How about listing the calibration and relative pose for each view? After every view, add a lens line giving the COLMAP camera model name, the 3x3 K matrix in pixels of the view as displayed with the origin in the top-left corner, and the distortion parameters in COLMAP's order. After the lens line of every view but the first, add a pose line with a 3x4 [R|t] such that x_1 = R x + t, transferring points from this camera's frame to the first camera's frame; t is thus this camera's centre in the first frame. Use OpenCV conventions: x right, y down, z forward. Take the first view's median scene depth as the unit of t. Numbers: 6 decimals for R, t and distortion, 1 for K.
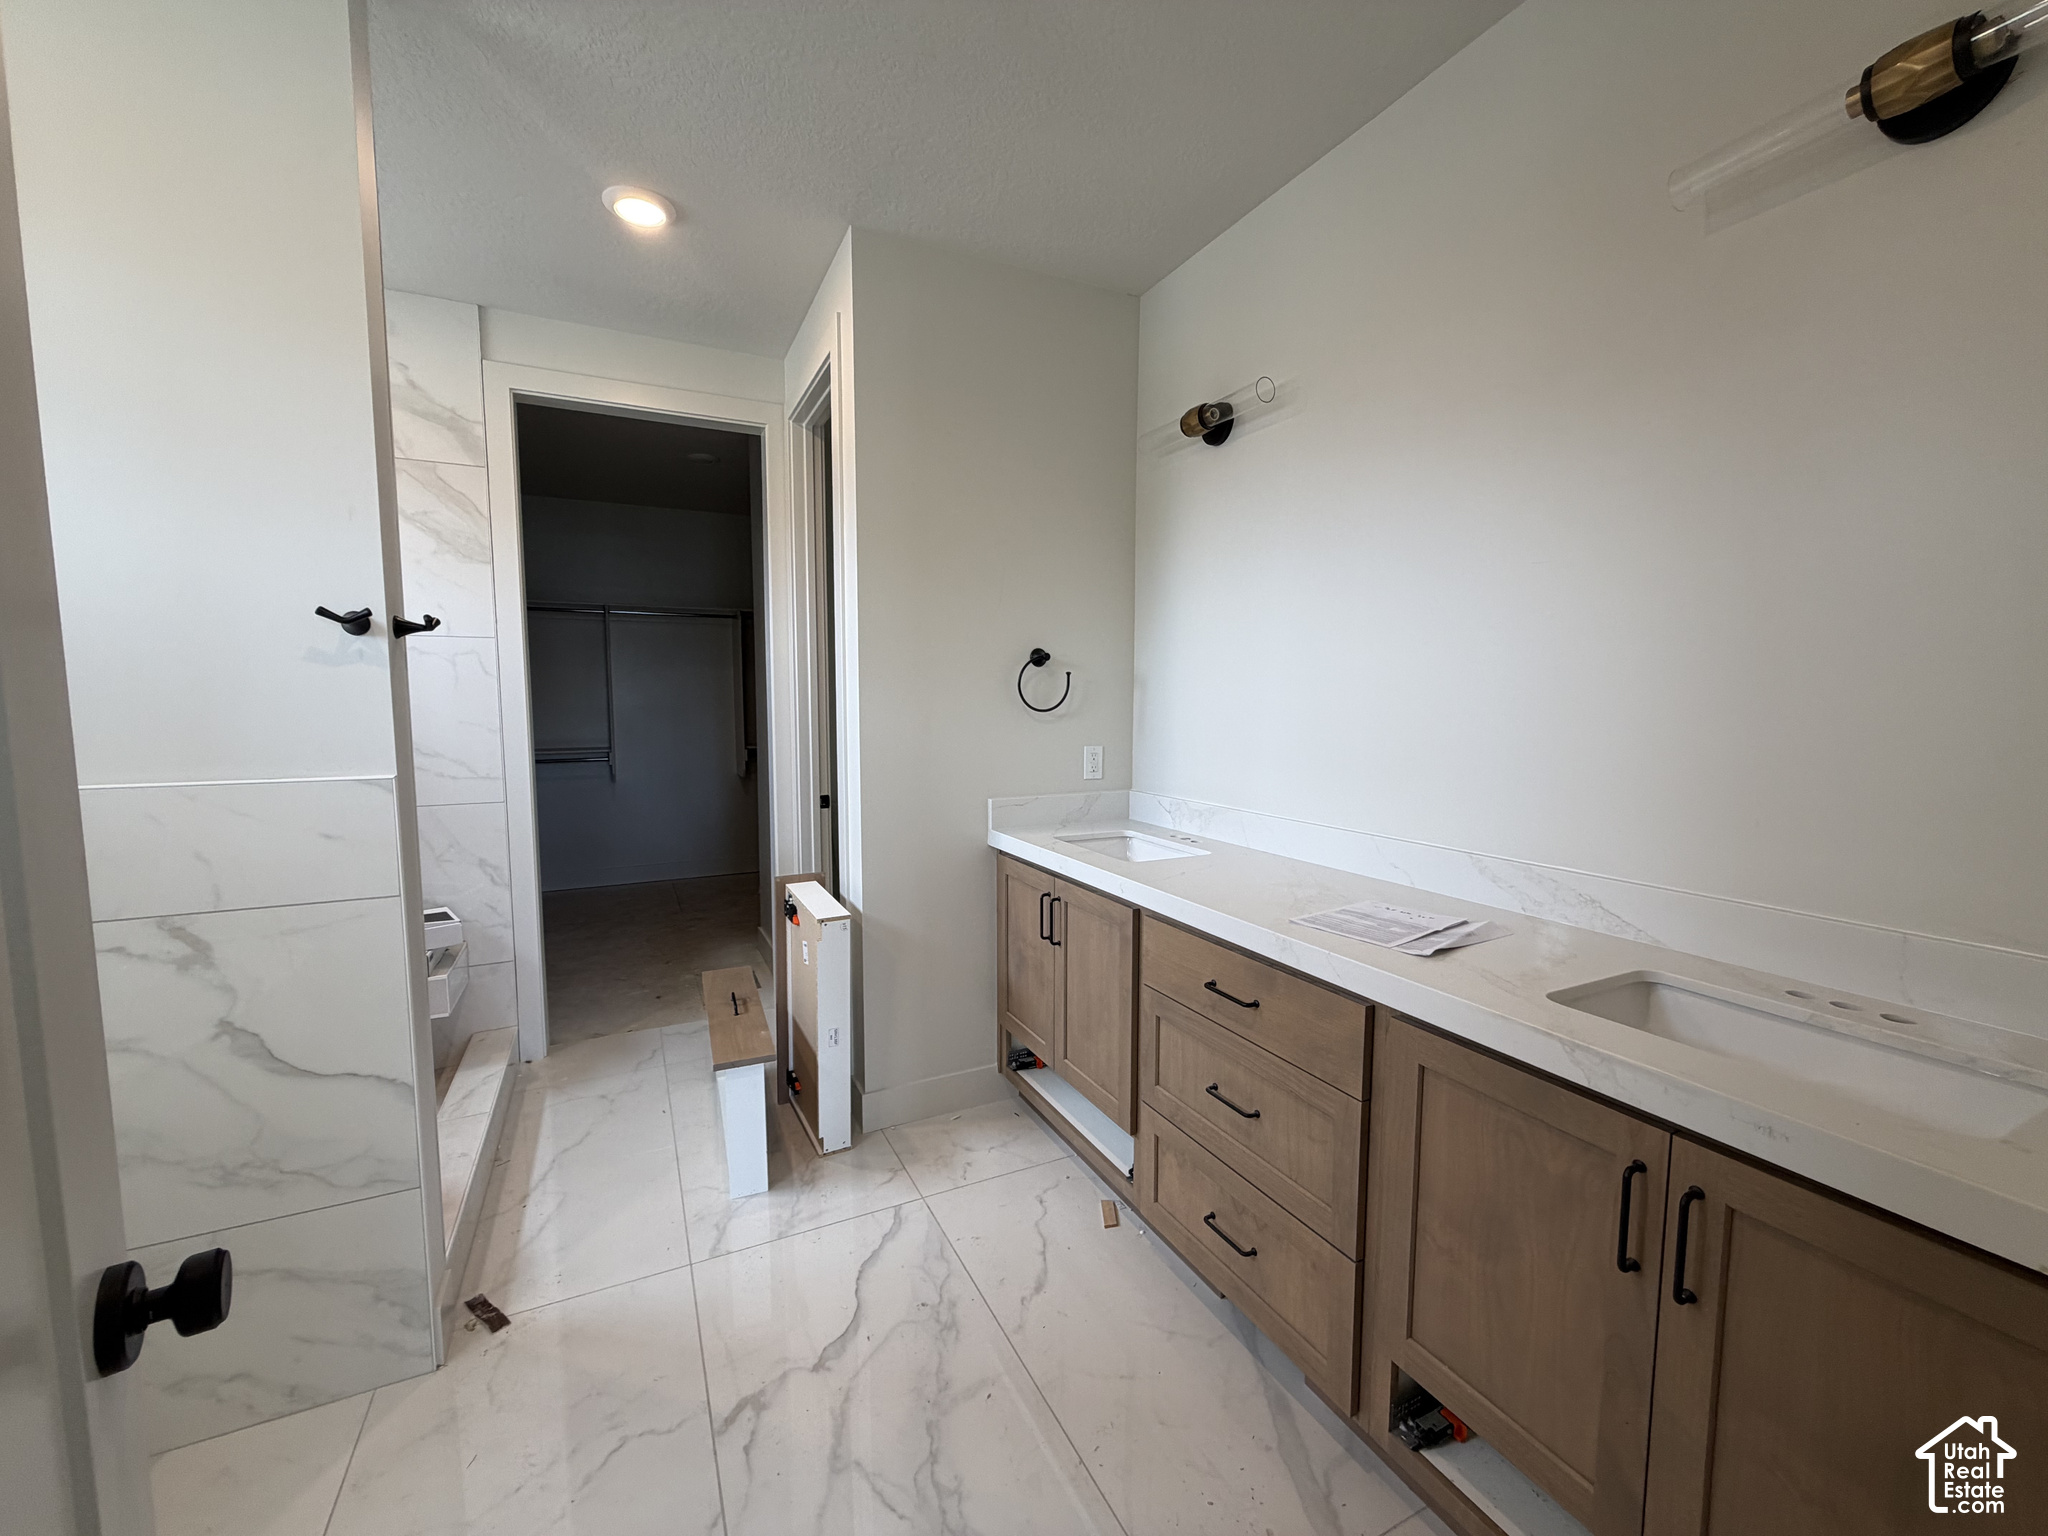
lens RADIAL K [[811.6, 0, 1015.9], [0, 811.6, 769.7], [0, 0, 1]] dist [0.001229, 0.000445]
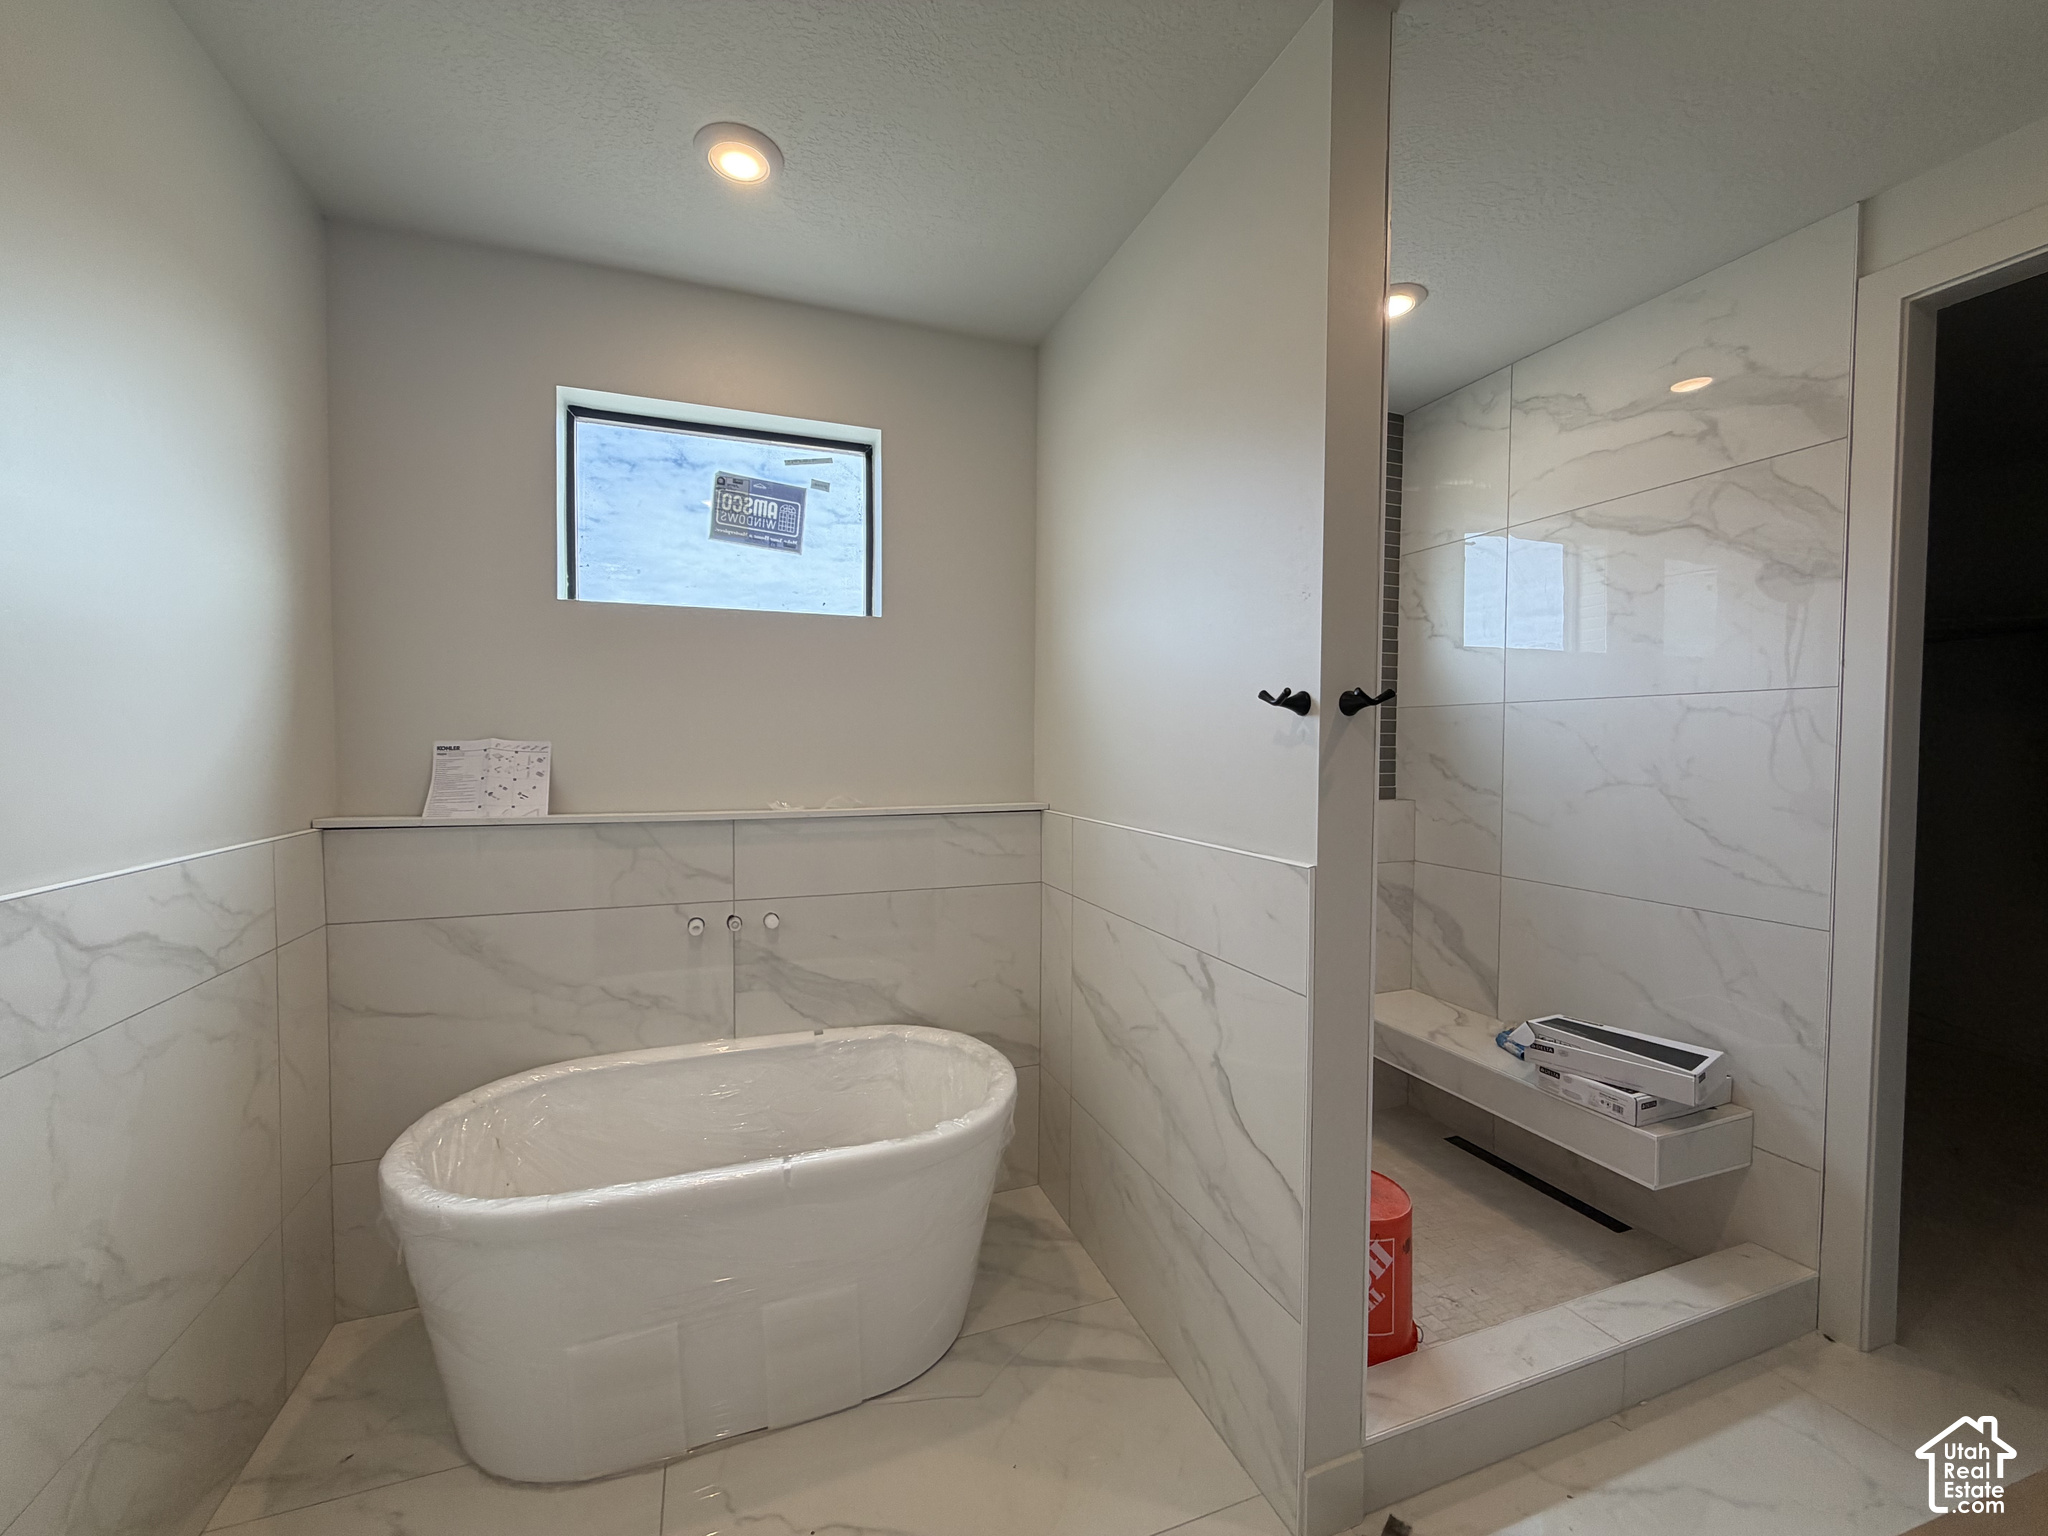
lens RADIAL K [[811.6, 0, 1015.9], [0, 811.6, 769.7], [0, 0, 1]] dist [0.001229, 0.000445]
pose [[-0.093491, 0.028631, -0.995208, 0.119930], [-0.094007, 0.994867, 0.037452, -0.069608], [0.991172, 0.097058, -0.090320, 0.497440]]
